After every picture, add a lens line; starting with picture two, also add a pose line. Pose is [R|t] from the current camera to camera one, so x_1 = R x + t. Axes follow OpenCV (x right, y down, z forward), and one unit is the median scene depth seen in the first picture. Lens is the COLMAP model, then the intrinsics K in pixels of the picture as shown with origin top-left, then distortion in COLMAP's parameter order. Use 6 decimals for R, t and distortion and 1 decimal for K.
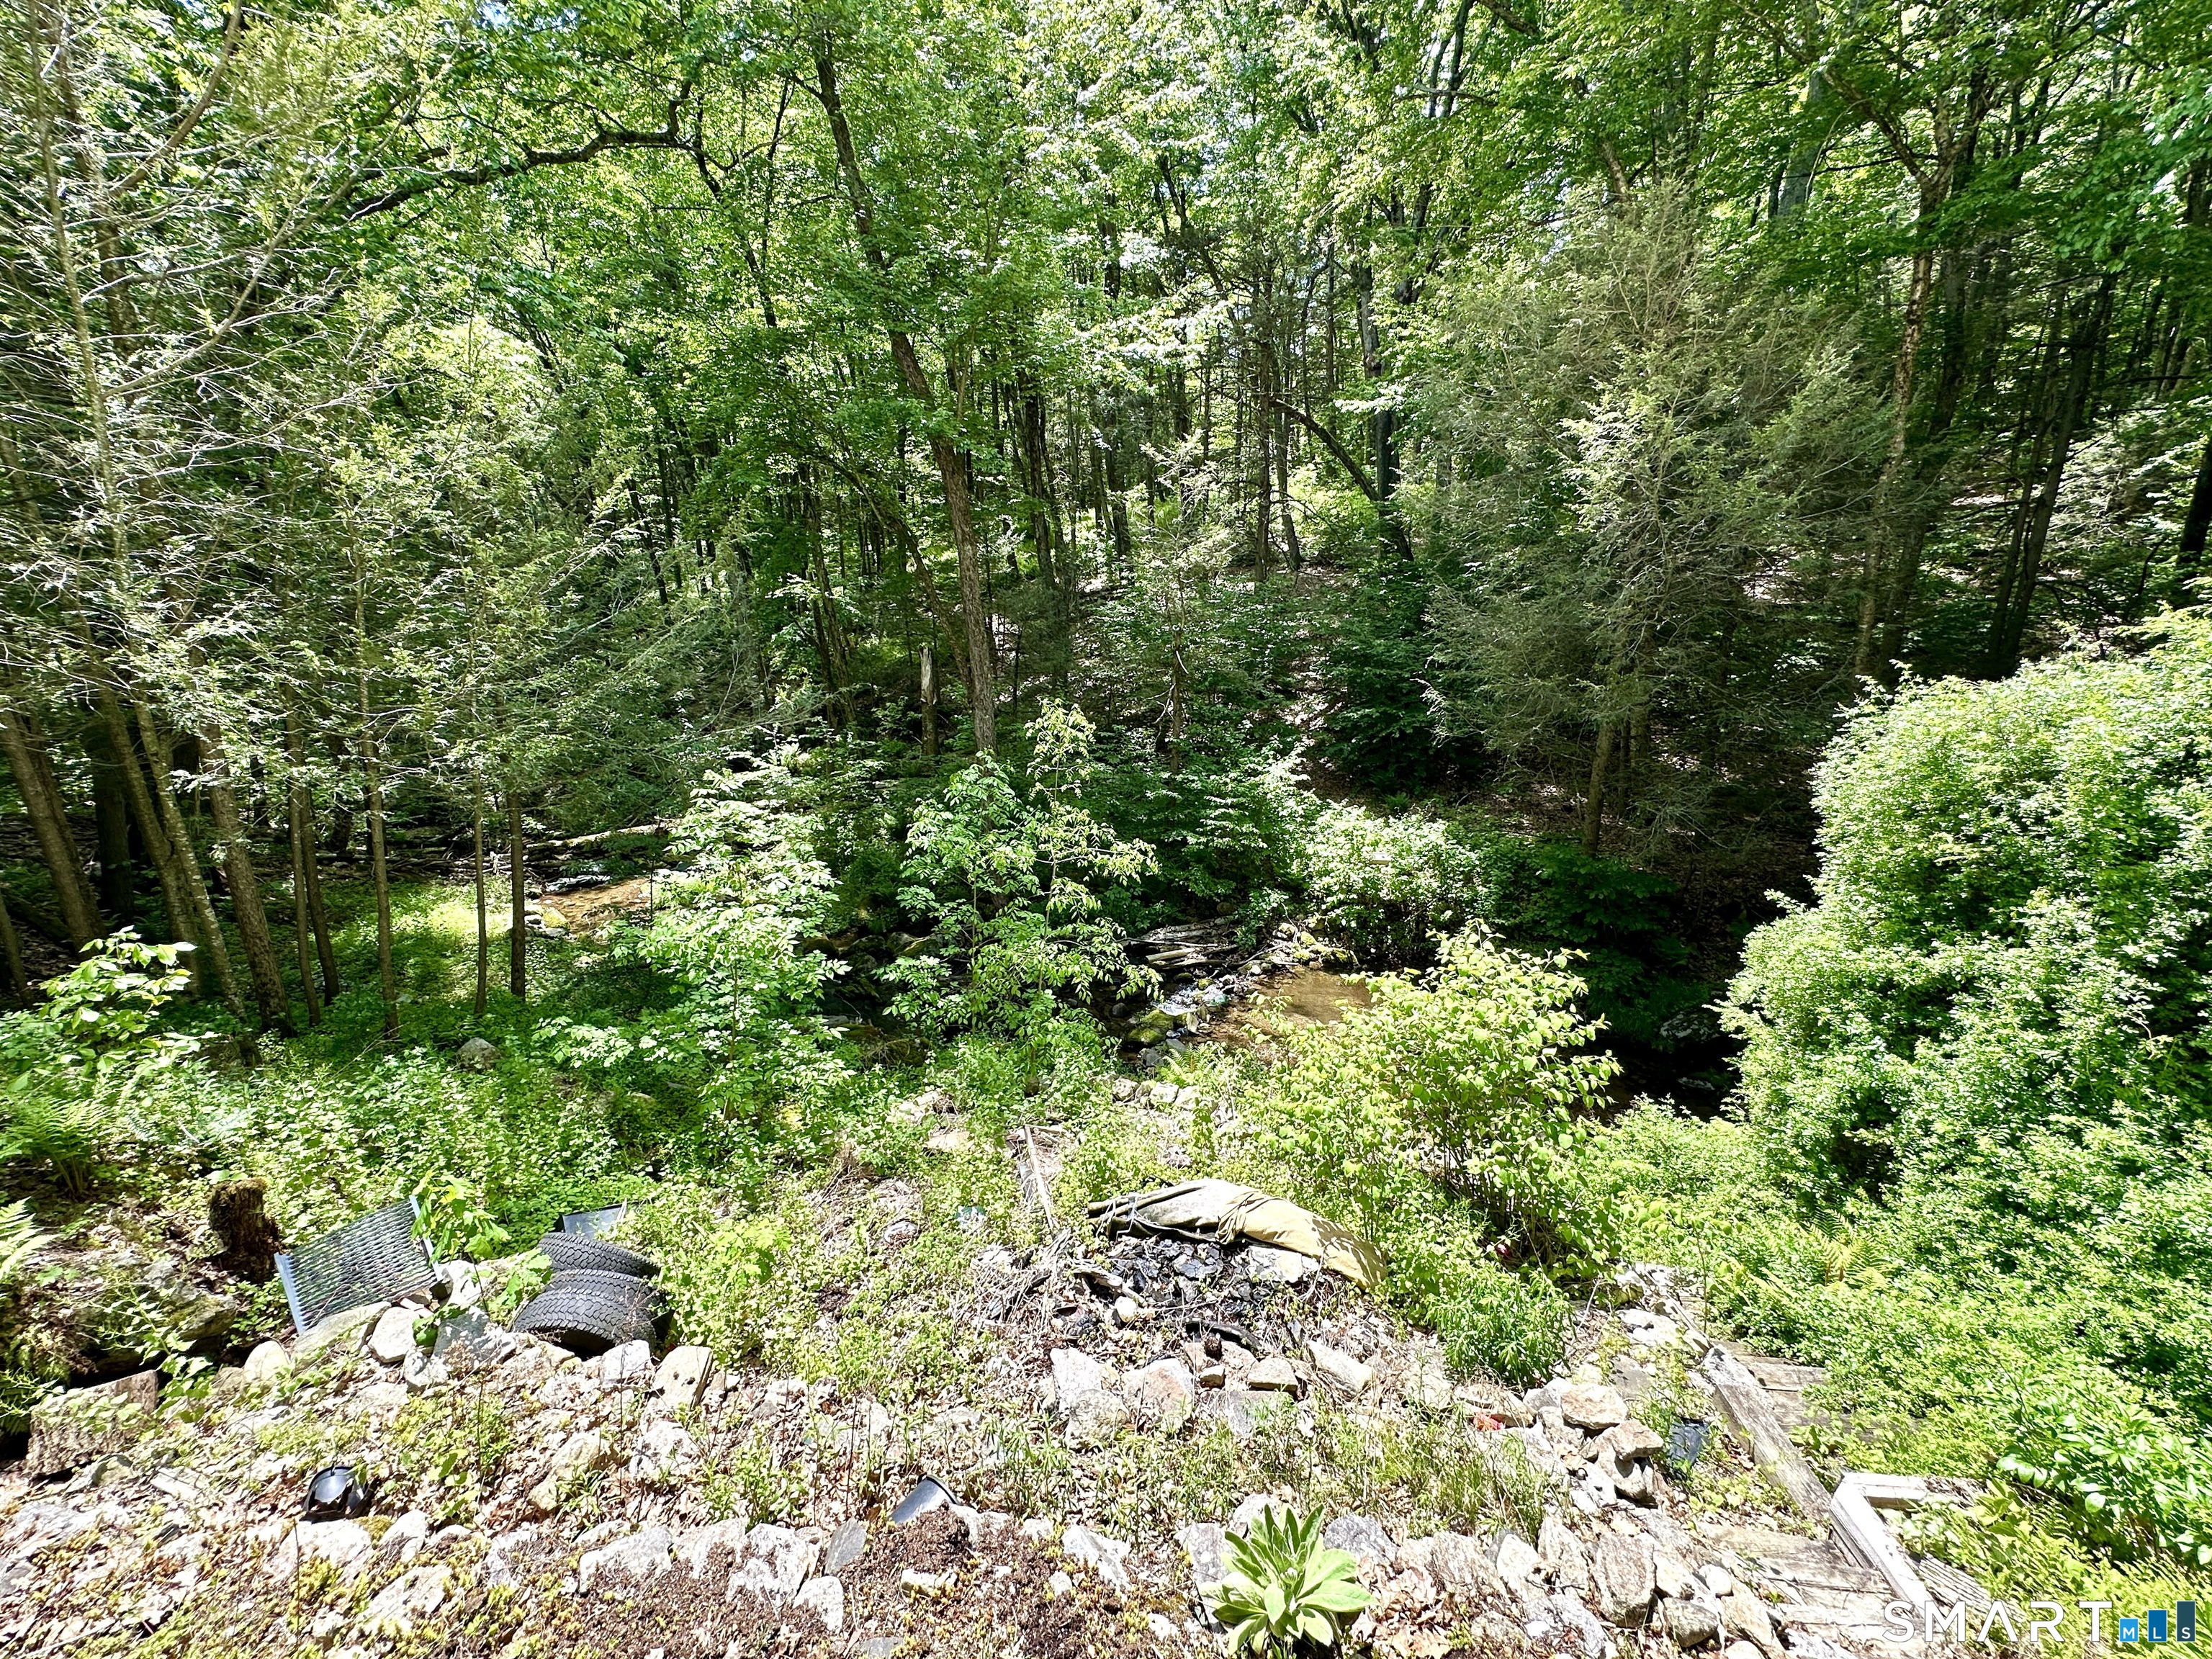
lens RADIAL K [[893.7, 0, 1110.7], [0, 893.7, 825.2], [0, 0, 1]] dist [-0.004323, 0.000071]
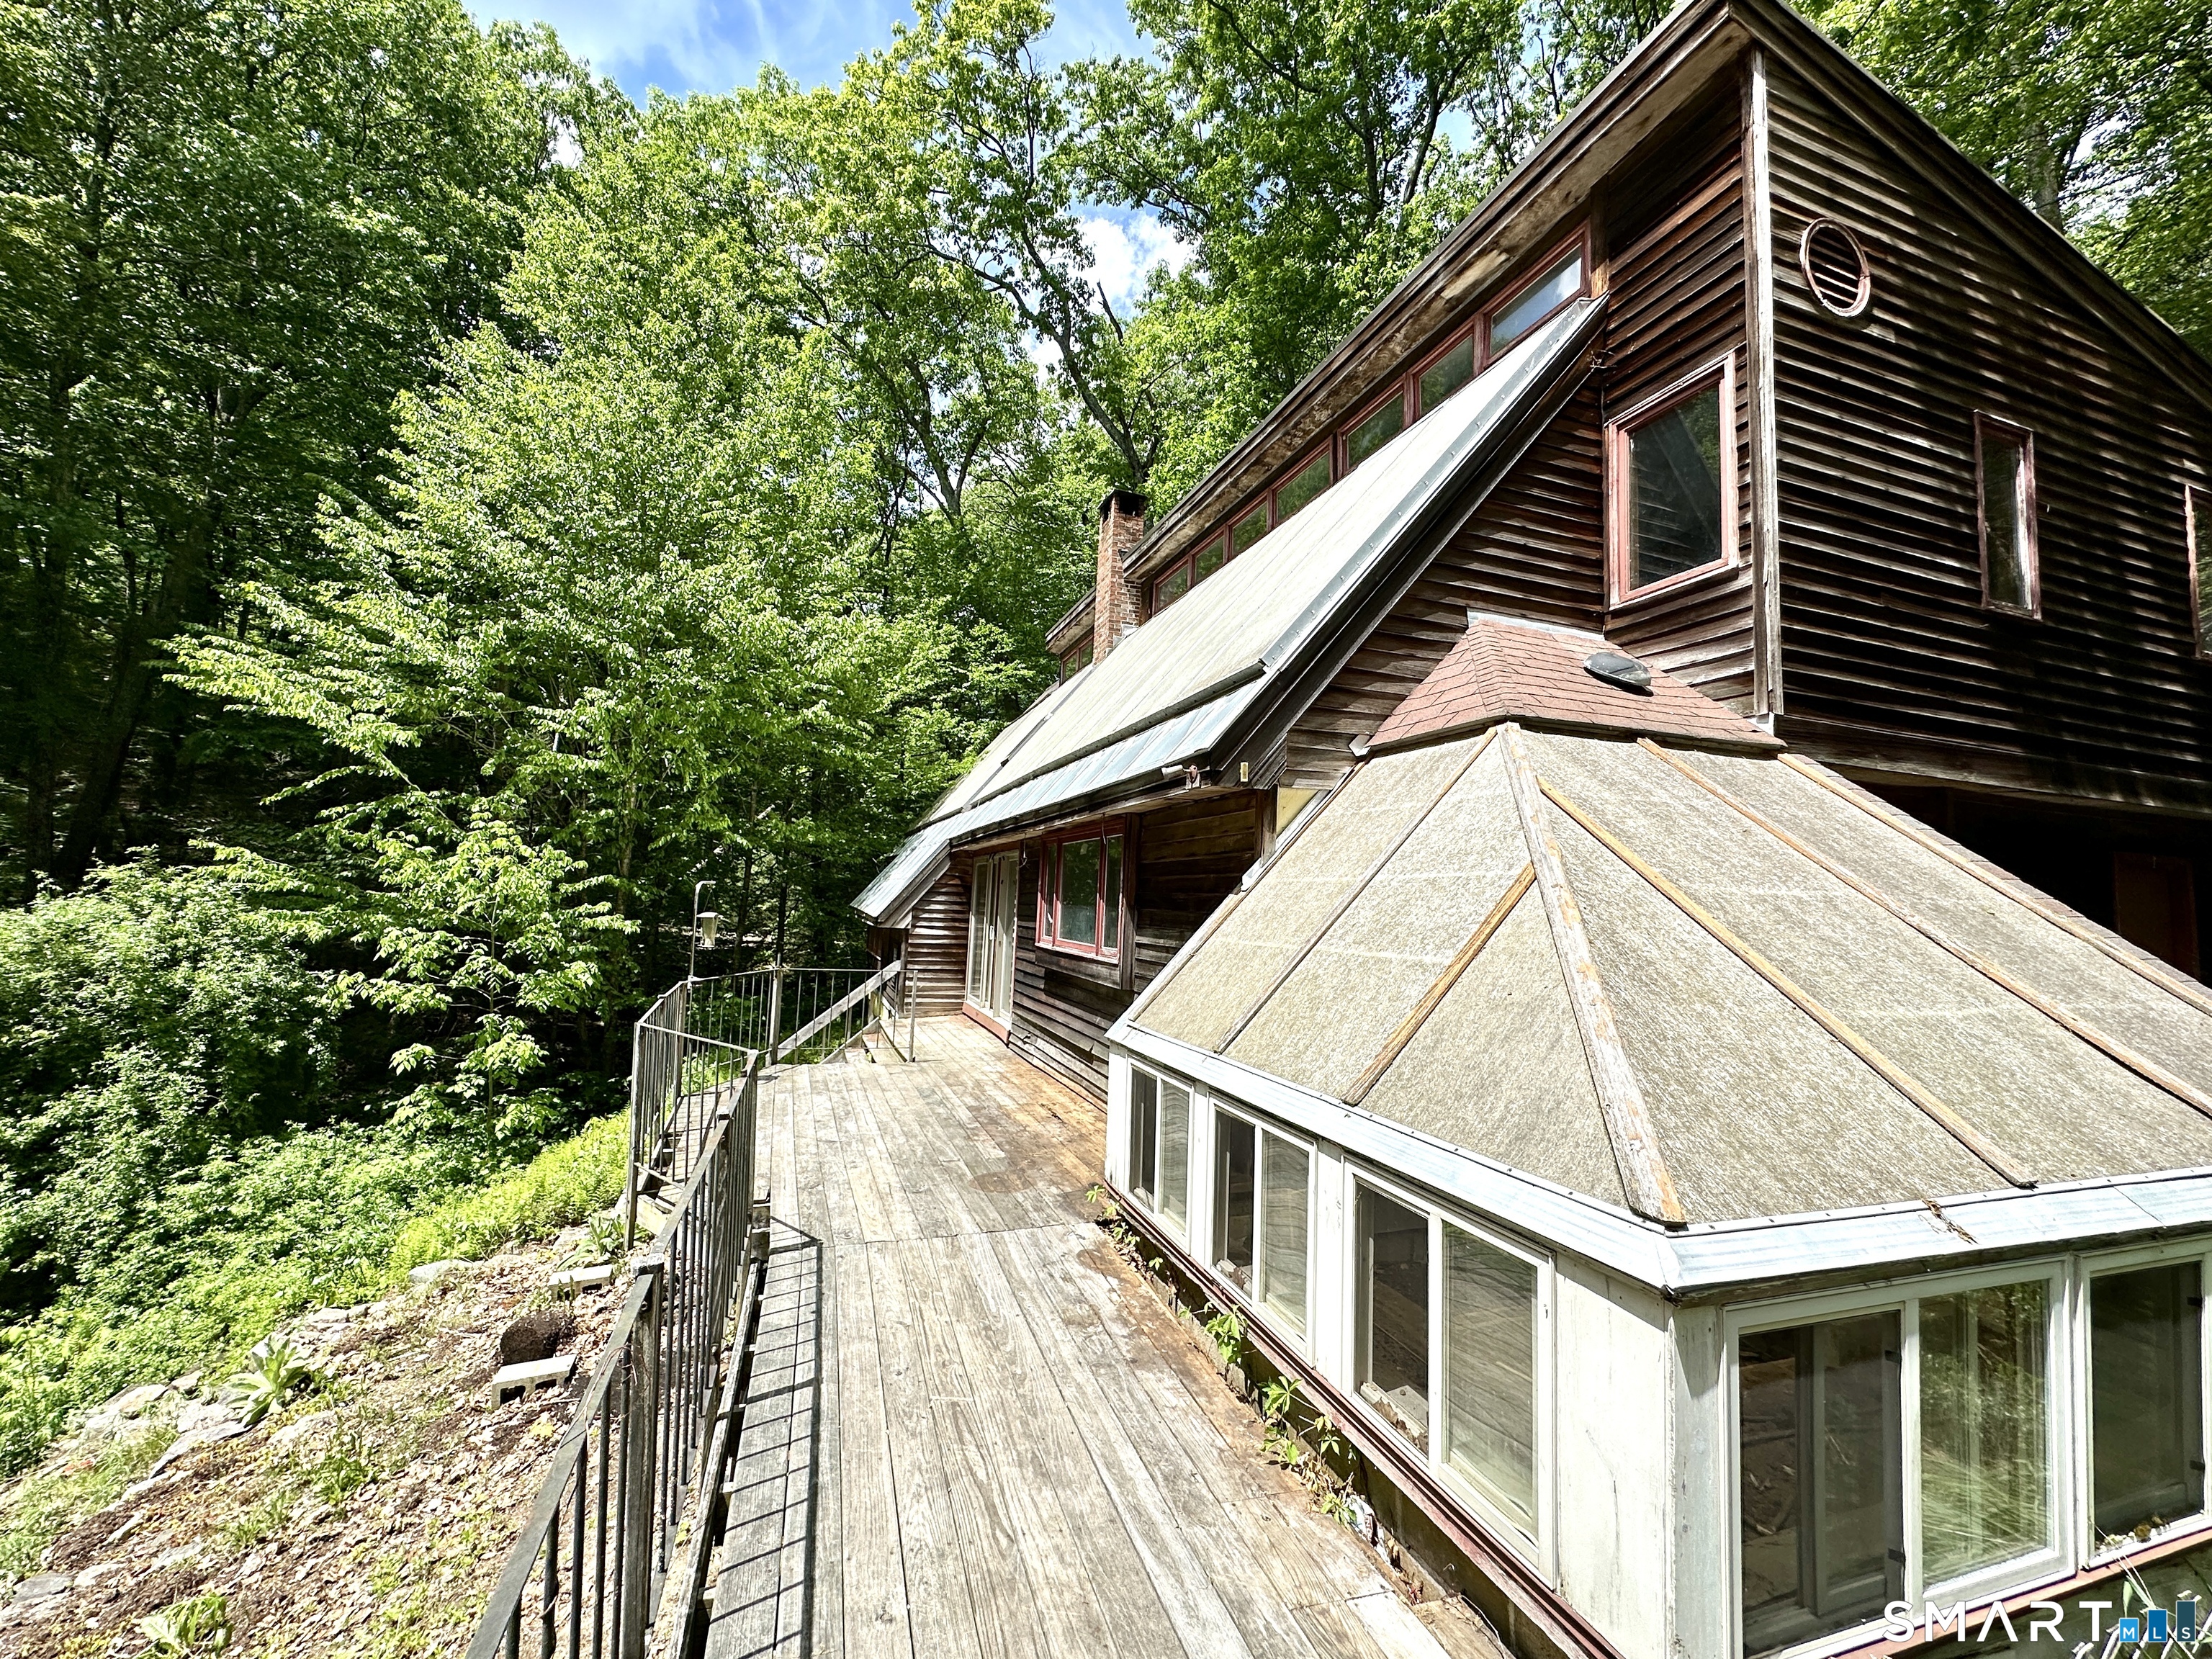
lens RADIAL K [[893.7, 0, 1112.4], [0, 893.7, 823.7], [0, 0, 1]] dist [-0.004323, 0.000071]
pose [[-0.352795, 0.046968, 0.934521, -0.900042], [0.180530, 0.983391, 0.018729, -0.018872], [-0.918120, 0.175316, -0.355414, -0.088254]]
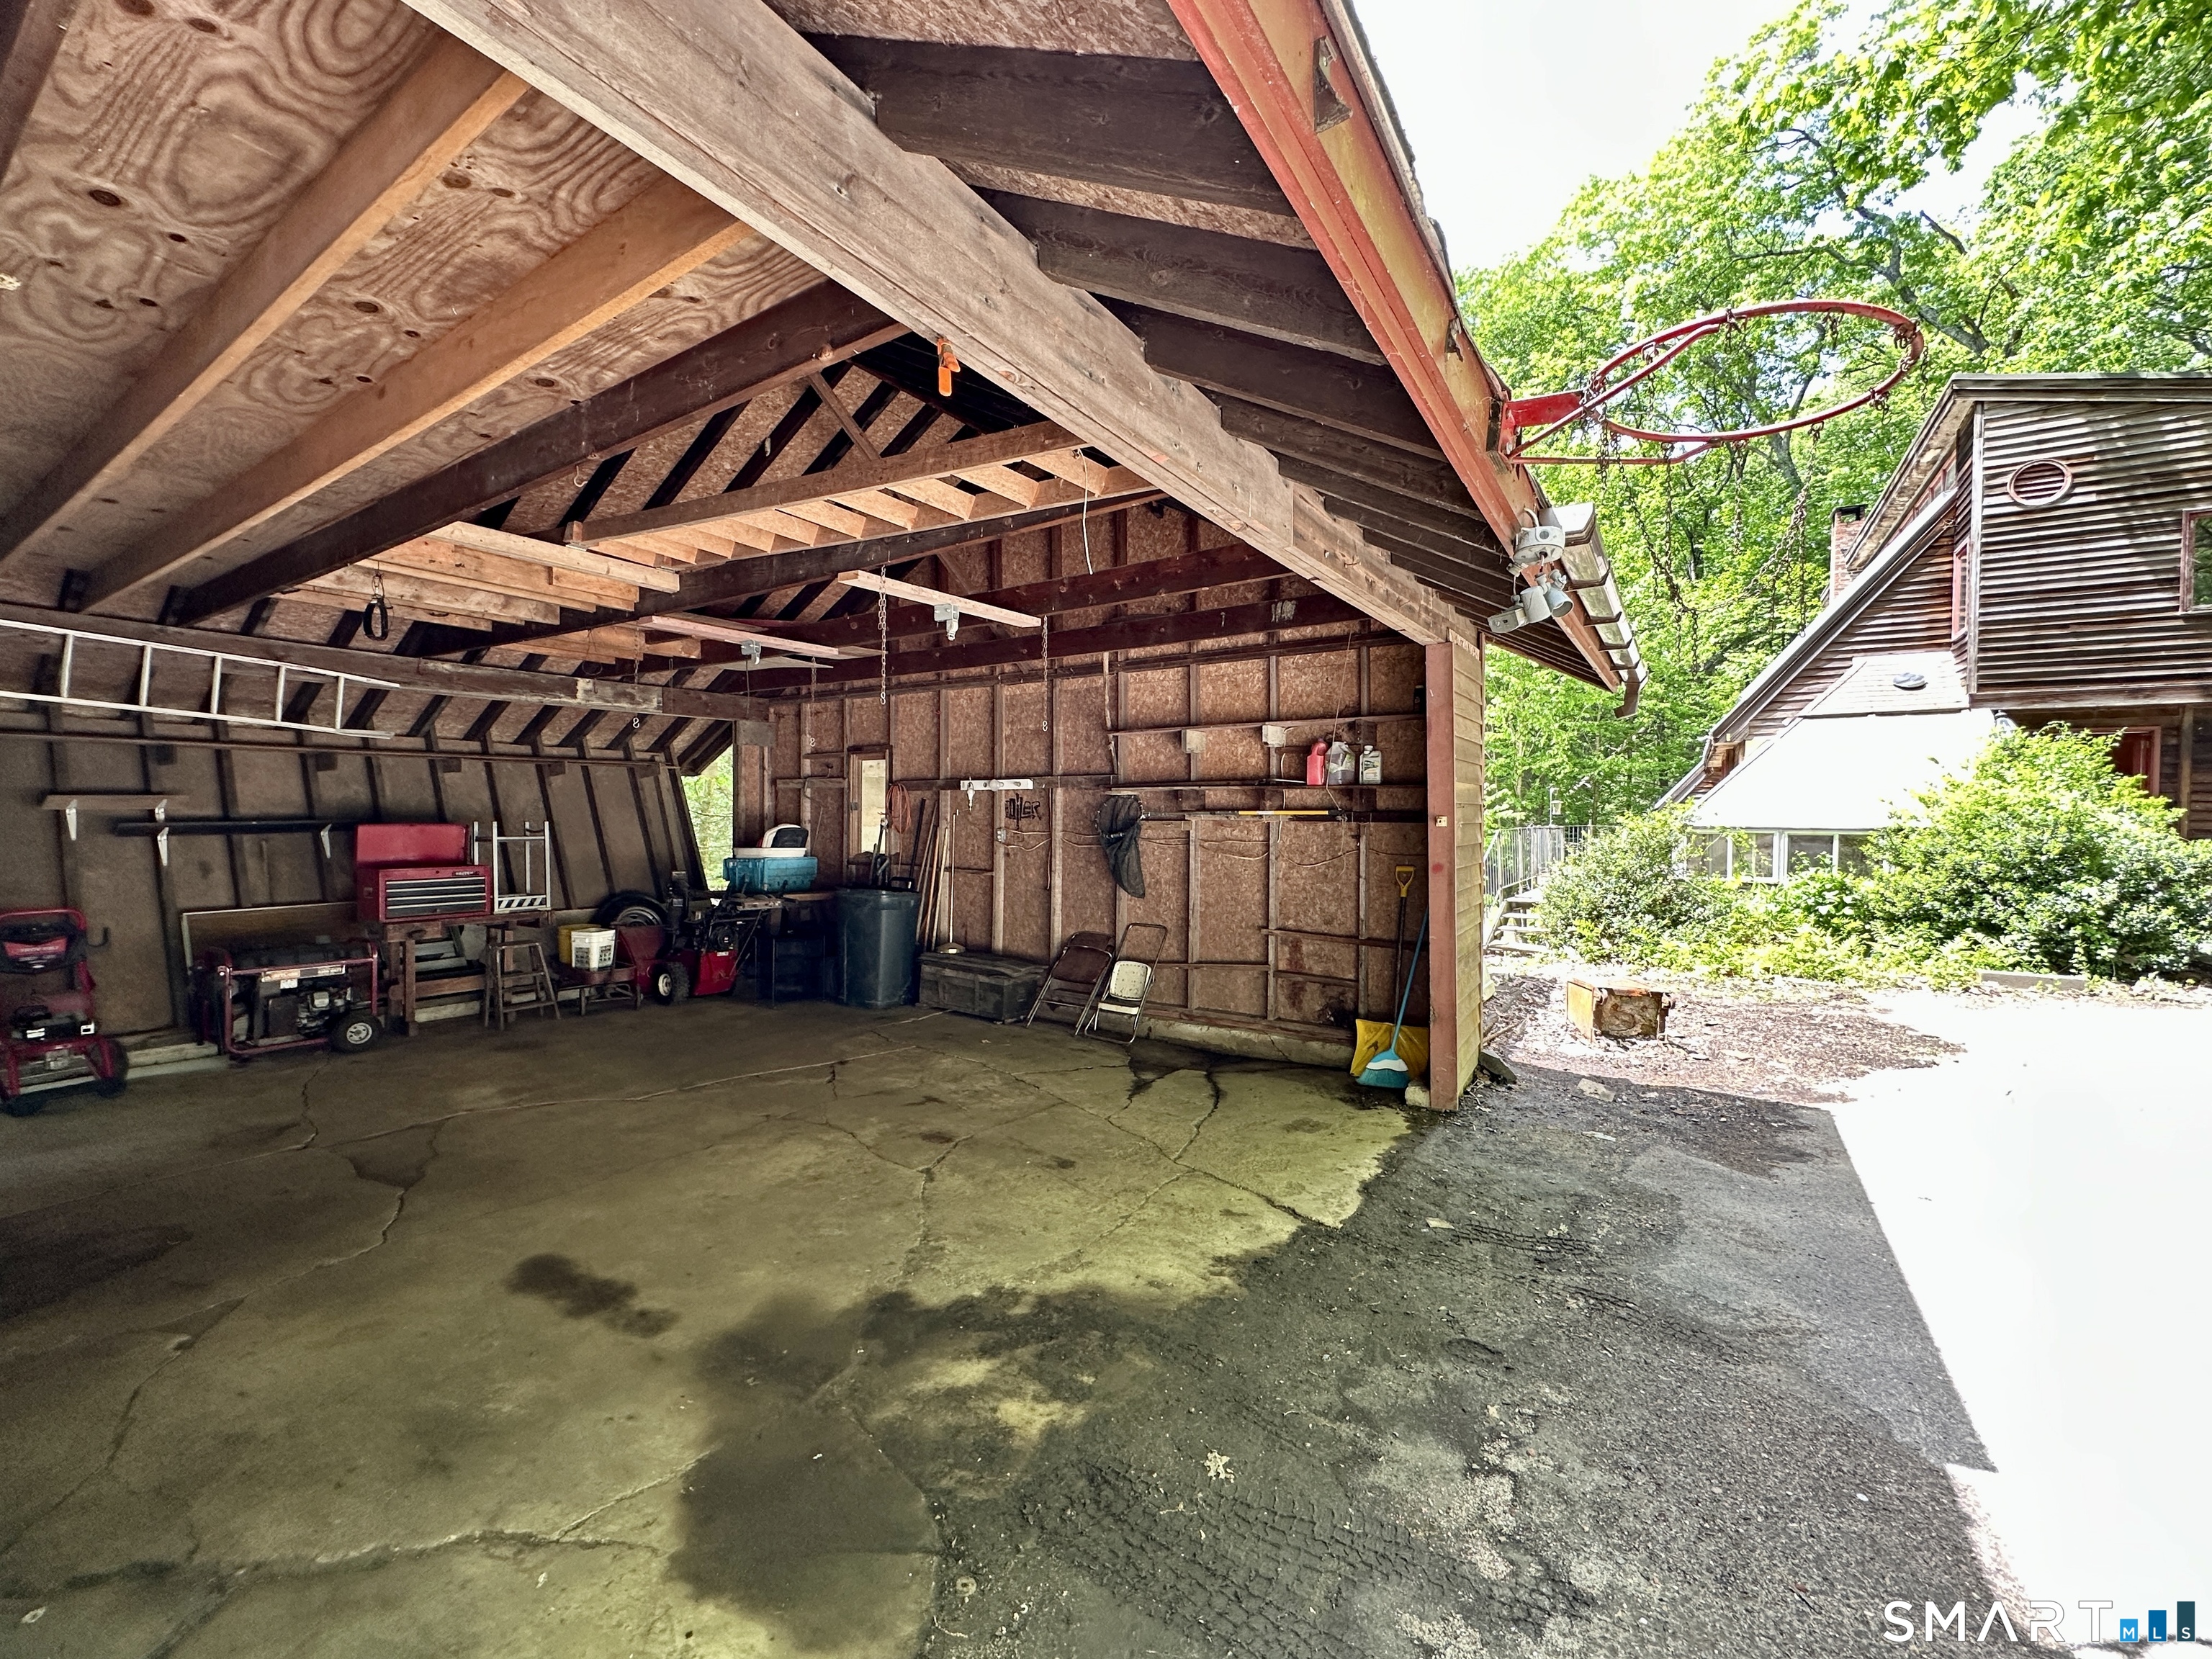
lens RADIAL K [[893.7, 0, 1100.4], [0, 893.7, 824.7], [0, 0, 1]] dist [-0.004323, 0.000071]
pose [[0.536915, -0.024140, 0.843291, -2.674343], [0.199113, 0.974977, -0.098864, 0.079287], [-0.819802, 0.220992, 0.528287, -0.277168]]
